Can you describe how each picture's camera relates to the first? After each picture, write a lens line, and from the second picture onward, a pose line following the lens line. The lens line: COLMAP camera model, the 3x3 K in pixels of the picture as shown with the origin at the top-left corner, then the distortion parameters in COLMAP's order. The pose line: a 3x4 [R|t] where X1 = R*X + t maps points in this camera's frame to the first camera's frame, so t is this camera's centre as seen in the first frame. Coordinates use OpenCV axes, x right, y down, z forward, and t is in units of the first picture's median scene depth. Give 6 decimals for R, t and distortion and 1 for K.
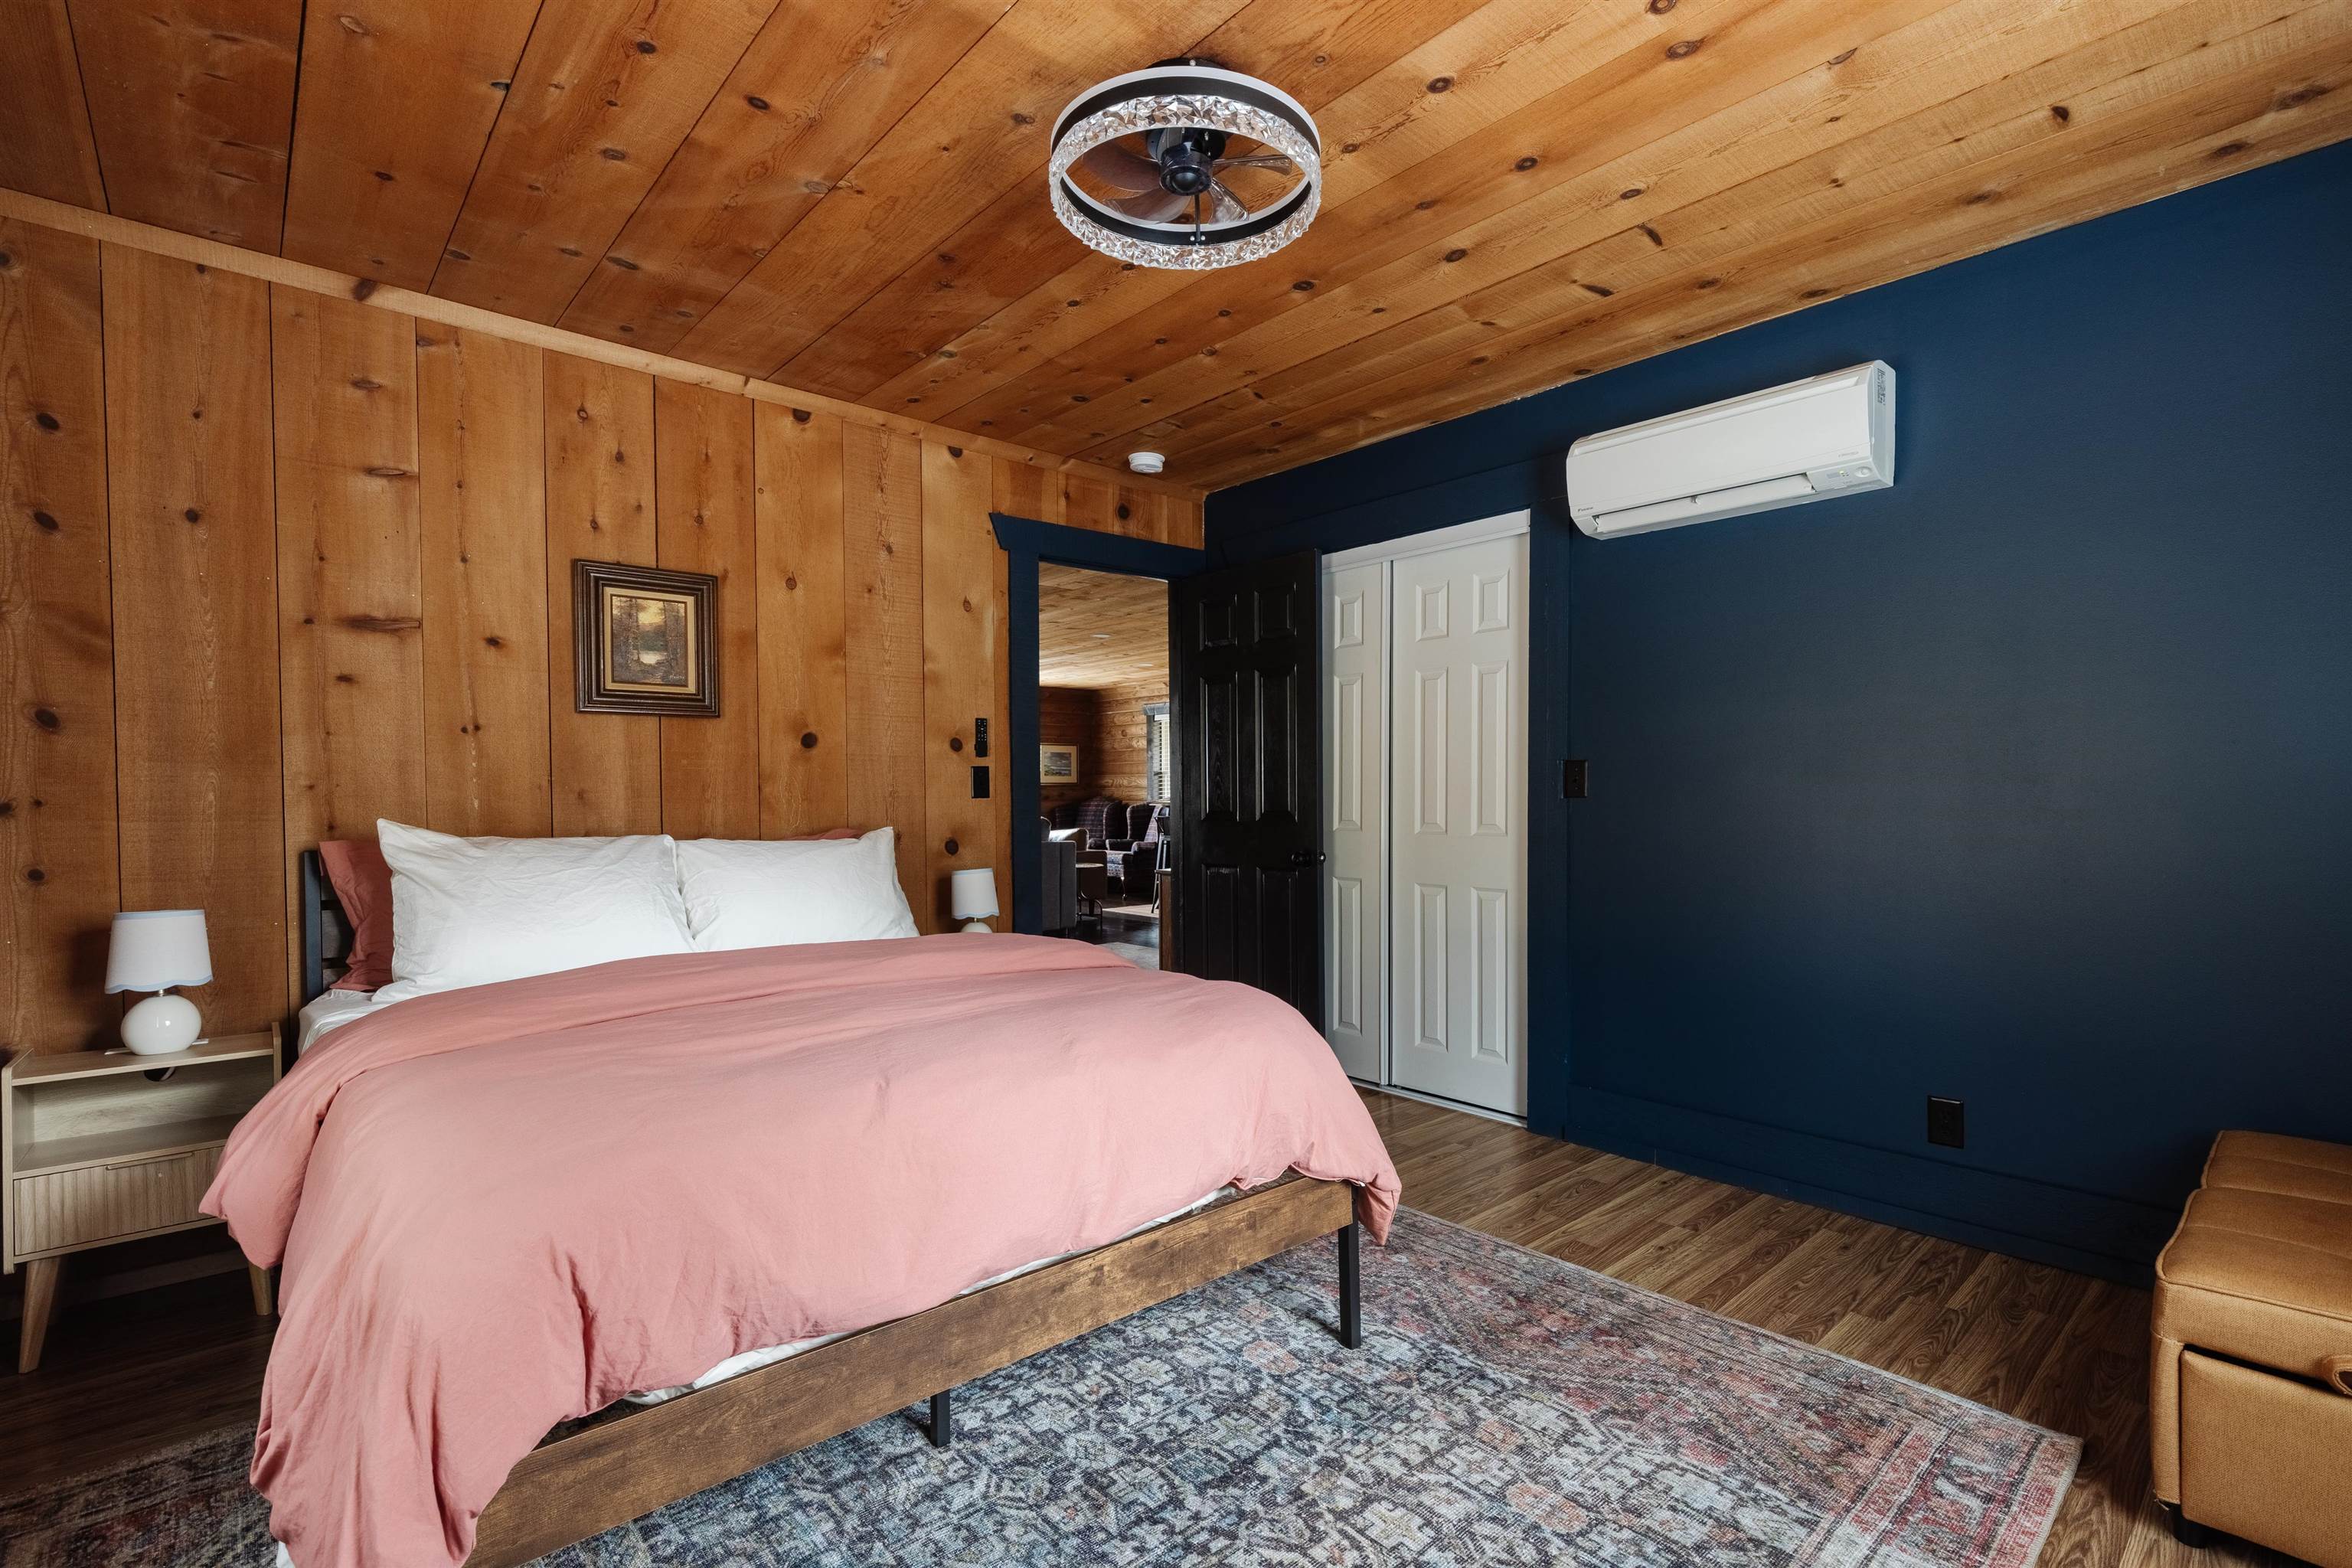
lens RADIAL K [[1061.6, 0, 1207.1], [0, 1061.6, 777.7], [0, 0, 1]] dist [0.002268, -0.000125]
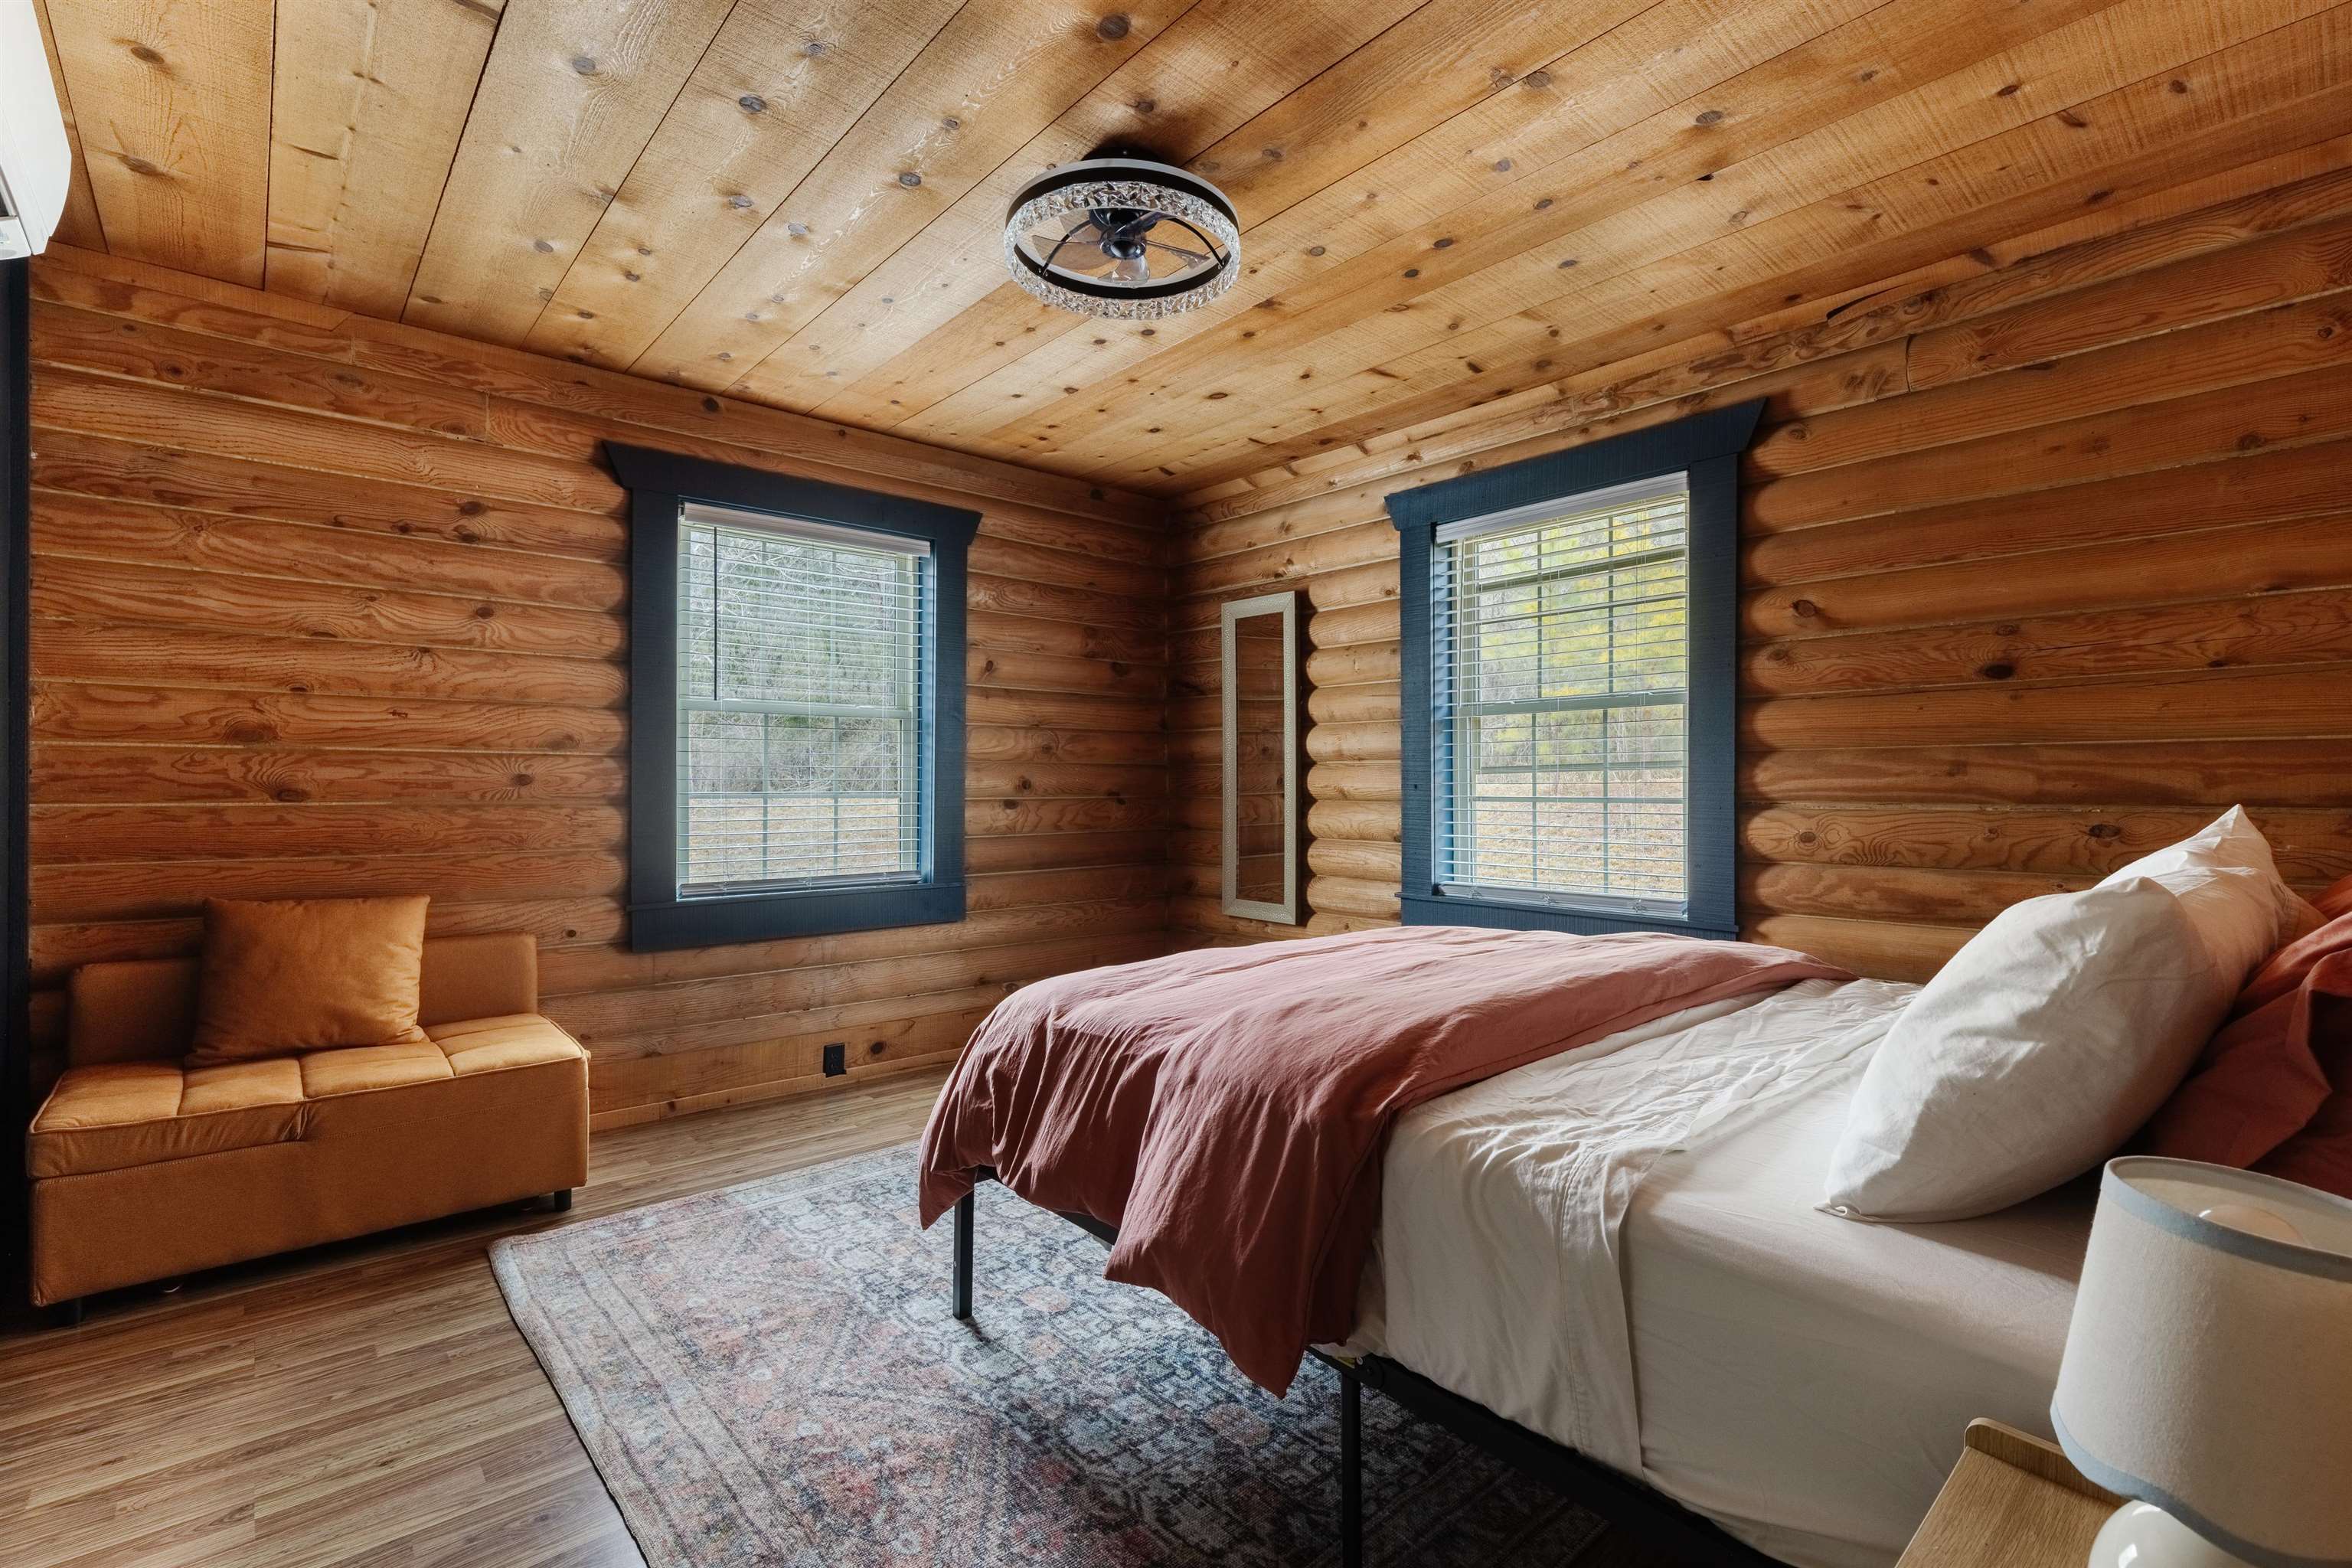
lens RADIAL K [[1061.6, 0, 1207.1], [0, 1061.6, 777.7], [0, 0, 1]] dist [0.002268, -0.000125]
pose [[-0.999971, 0.006515, 0.003988, -0.111599], [0.006397, 0.999564, -0.028820, 0.049400], [-0.004174, -0.028794, -0.999577, 2.111726]]
